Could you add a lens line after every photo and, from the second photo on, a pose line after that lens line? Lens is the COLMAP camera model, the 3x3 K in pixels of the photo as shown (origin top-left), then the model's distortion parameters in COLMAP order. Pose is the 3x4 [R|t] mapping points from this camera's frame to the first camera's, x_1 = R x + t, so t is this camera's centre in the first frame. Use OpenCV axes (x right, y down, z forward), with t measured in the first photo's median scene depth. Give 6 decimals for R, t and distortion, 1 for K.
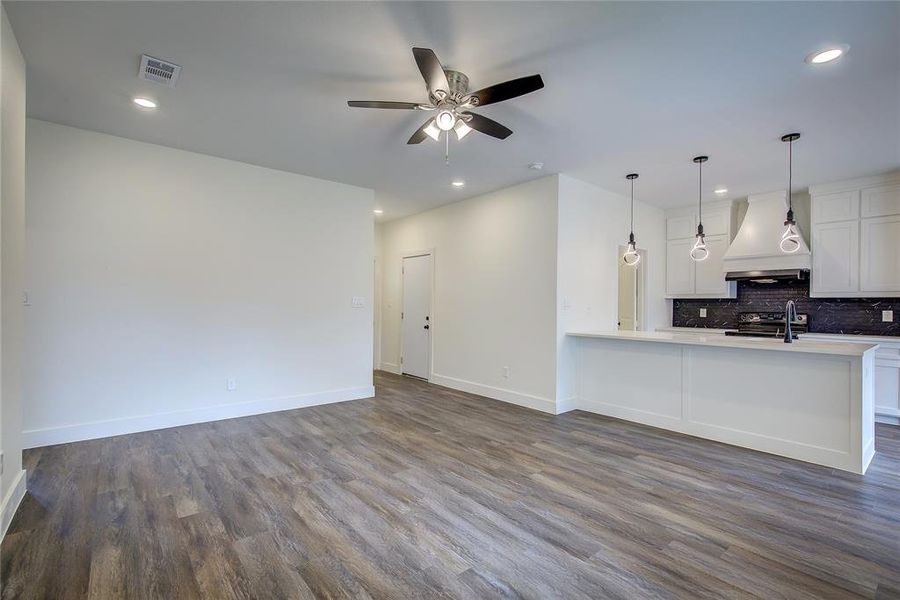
lens RADIAL K [[409.0, 0, 444.9], [0, 409.0, 303.8], [0, 0, 1]] dist [-0.000283, 0.001209]
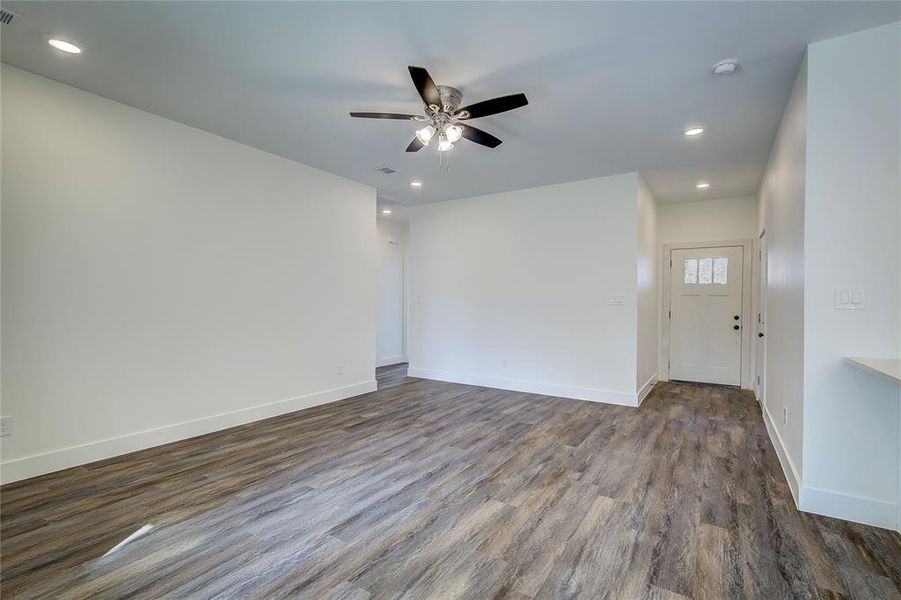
lens RADIAL K [[409.5, 0, 459.0], [0, 409.5, 305.3], [0, 0, 1]] dist [-0.000283, 0.001209]
pose [[0.314385, 0.001604, -0.949294, 0.768080], [-0.000297, 0.999999, 0.001591, 0.009924], [0.949296, -0.000219, 0.314385, 0.512441]]
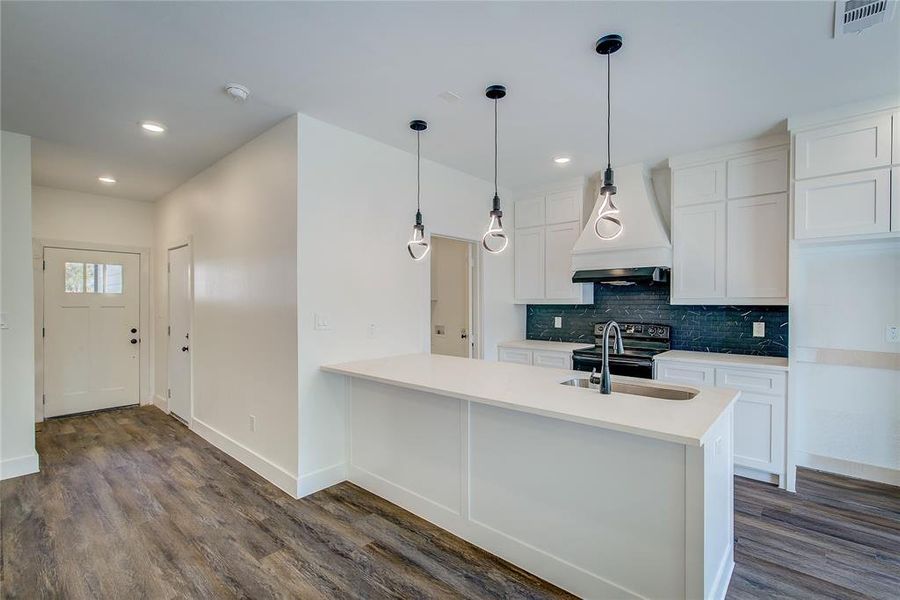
lens RADIAL K [[409.0, 0, 444.4], [0, 409.0, 303.9], [0, 0, 1]] dist [-0.000283, 0.001209]
pose [[0.988628, -0.011261, 0.149958, 0.490760], [0.009413, 0.999871, 0.013028, -0.042013], [-0.150085, -0.011468, 0.988607, 0.424408]]
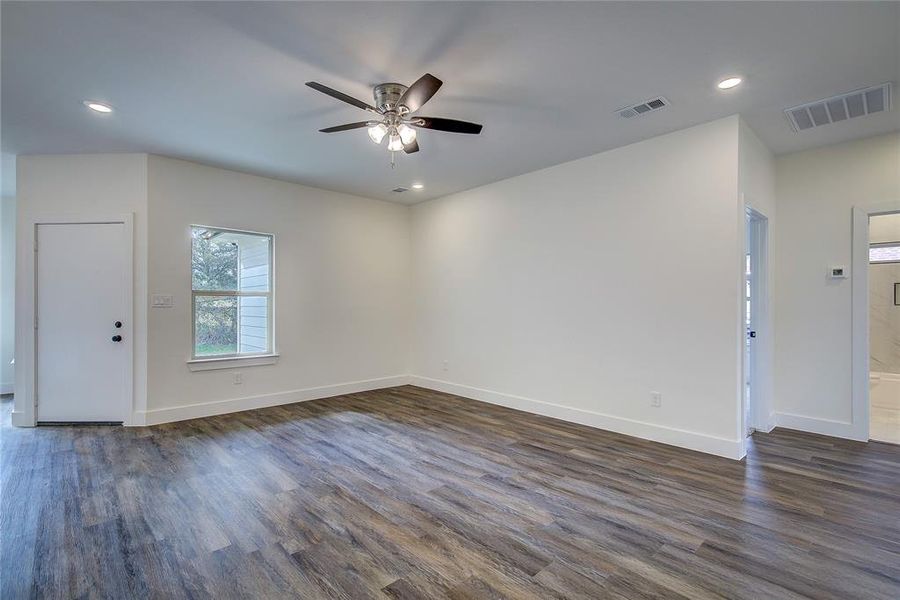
lens RADIAL K [[417.7, 0, 442.2], [0, 417.7, 307.4], [0, 0, 1]] dist [-0.001476, 0.000523]
pose [[-0.998336, -0.010770, -0.056644, -0.047671], [-0.010826, 0.999941, 0.000687, 0.007369], [0.056633, 0.001299, -0.998394, 1.515746]]
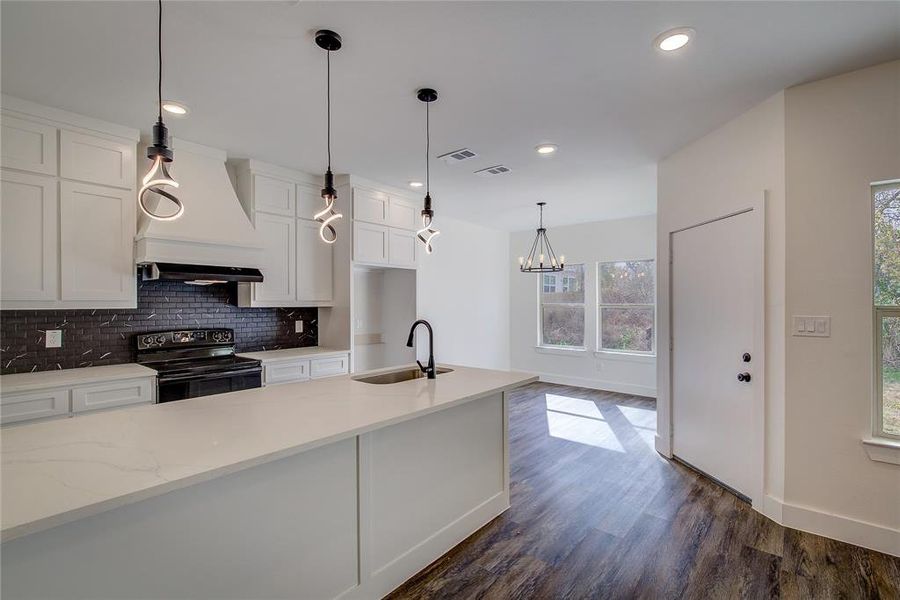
lens RADIAL K [[409.0, 0, 462.9], [0, 409.0, 303.2], [0, 0, 1]] dist [-0.000283, 0.001209]
pose [[-0.193577, -0.007013, 0.981060, 0.109077], [-0.003075, 0.999974, 0.006541, -0.040091], [-0.981080, -0.001751, -0.193594, 1.021661]]
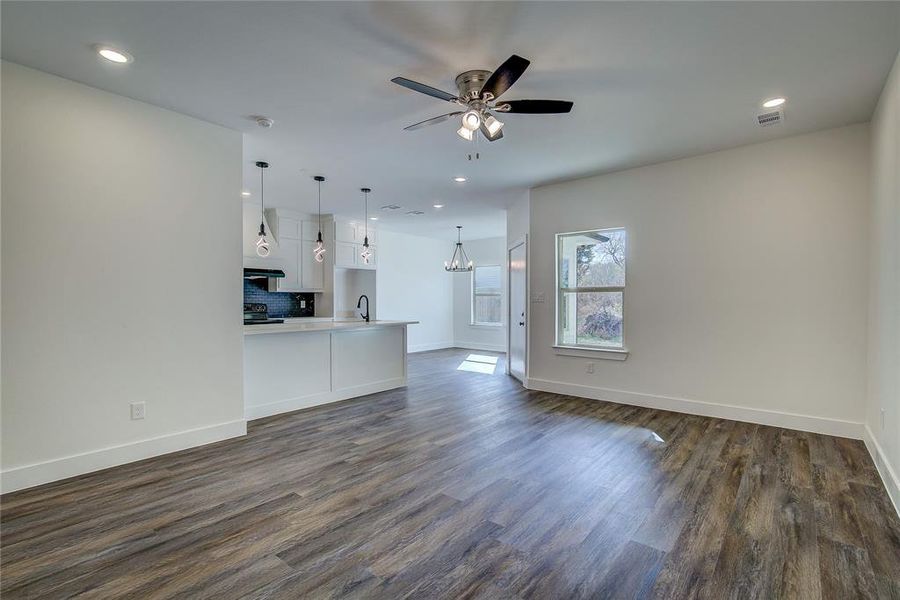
lens RADIAL K [[409.0, 0, 461.9], [0, 409.0, 303.5], [0, 0, 1]] dist [-0.000283, 0.001209]
pose [[-0.203606, -0.017218, 0.978901, -0.730511], [-0.003784, 0.999852, 0.016800, -0.003146], [-0.979046, -0.000284, -0.203641, 0.908350]]
